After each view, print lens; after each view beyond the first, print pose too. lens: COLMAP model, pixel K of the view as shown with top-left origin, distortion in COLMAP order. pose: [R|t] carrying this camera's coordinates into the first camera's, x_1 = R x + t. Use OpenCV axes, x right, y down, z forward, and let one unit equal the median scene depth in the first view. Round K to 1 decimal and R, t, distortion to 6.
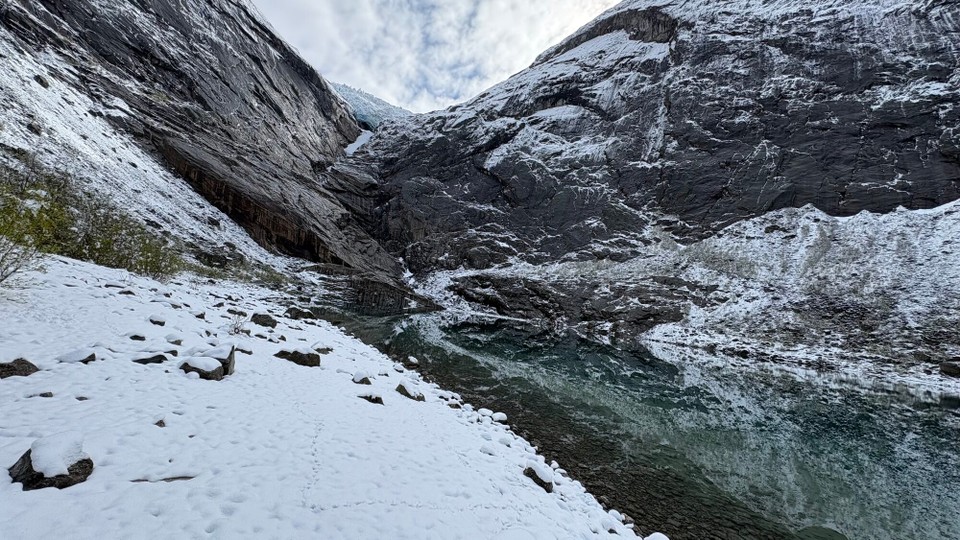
lens RADIAL K [[381.2, 0, 480.0], [0, 381.2, 270.0], [0, 0, 1]] dist [0.000255, 0.000044]
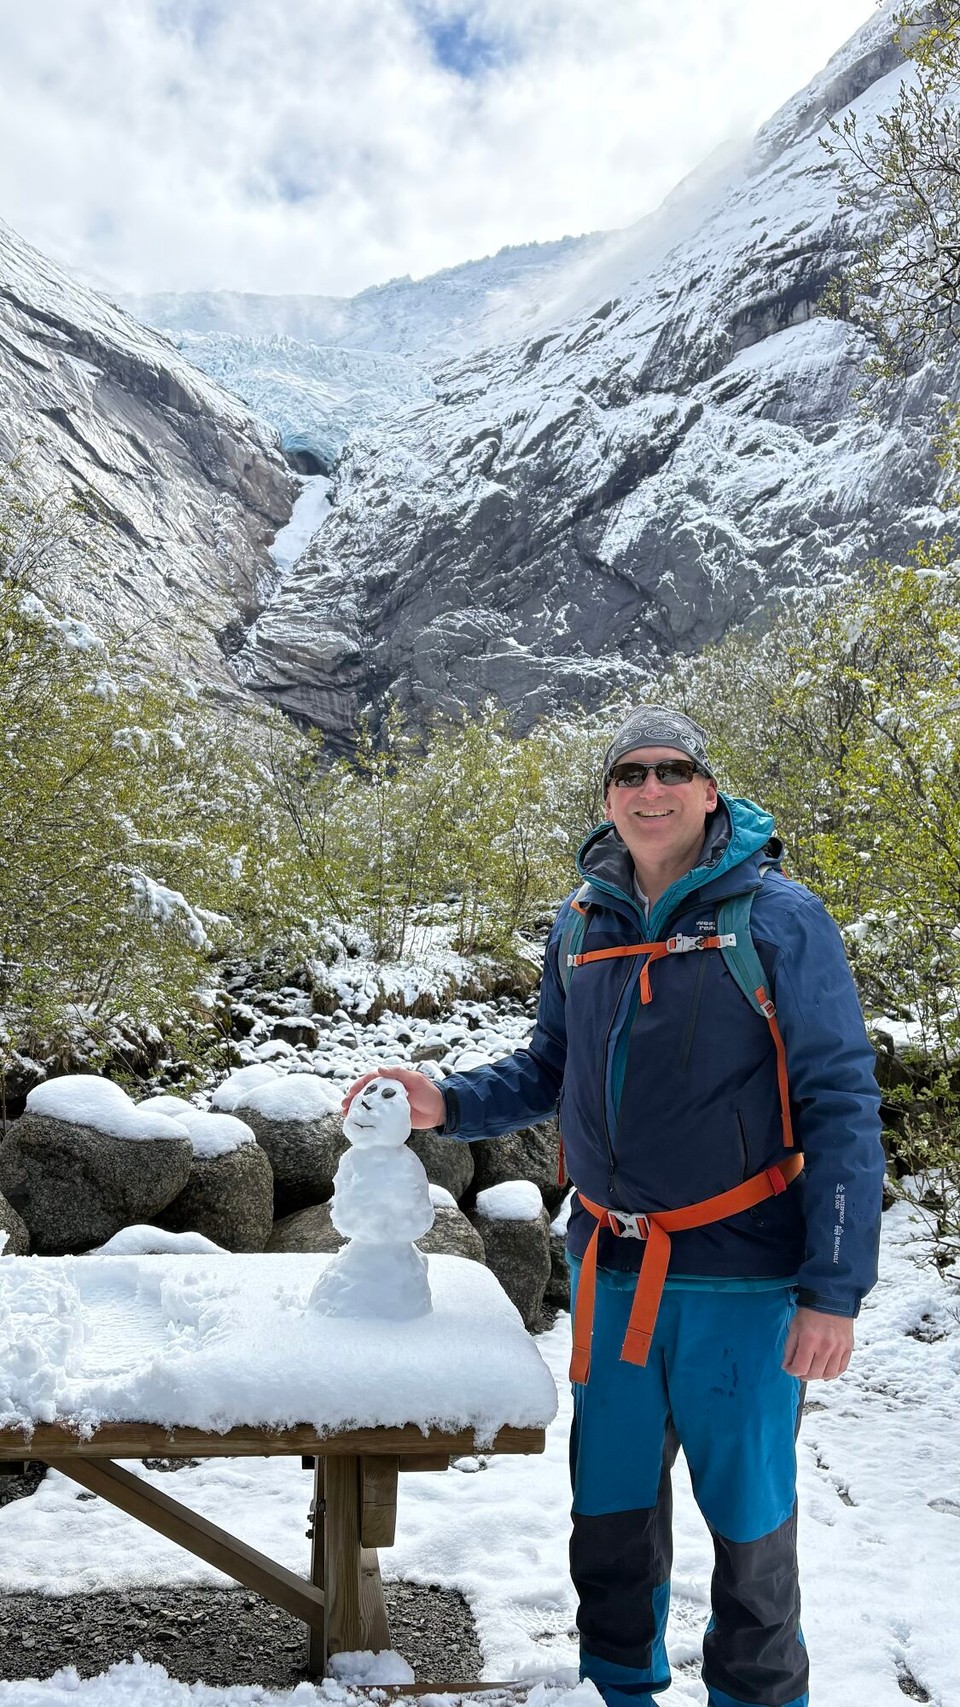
lens RADIAL K [[1598.3, 0, 480.0], [0, 1598.3, 853.5], [0, 0, 1]] dist [0.003629, -0.001424]
pose [[0.961753, -0.143918, -0.233063, 0.224810], [0.154477, 0.987611, 0.027605, -0.020741], [0.226202, -0.062552, 0.972070, -0.667642]]
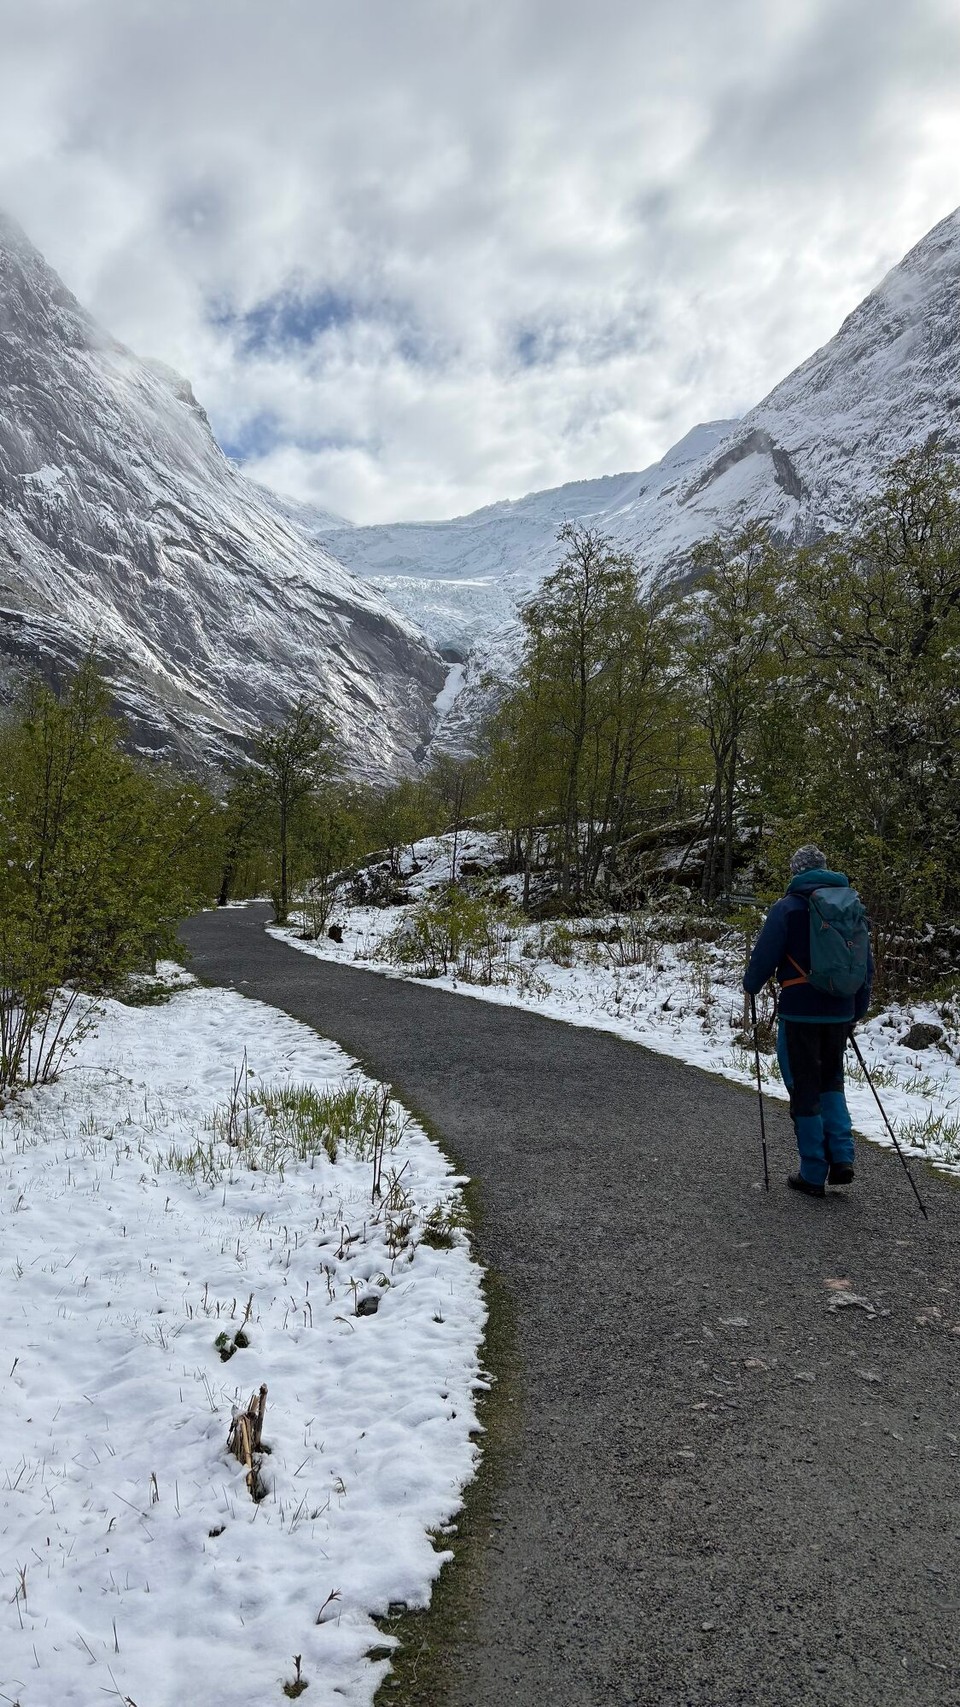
lens RADIAL K [[1176.3, 0, 480.0], [0, 1176.3, 853.5], [0, 0, 1]] dist [0.001128, 0.000434]
pose [[0.940191, -0.151909, -0.304901, 0.496336], [0.162358, 0.986690, 0.009056, -0.020178], [0.299467, -0.058017, 0.952341, -1.510295]]
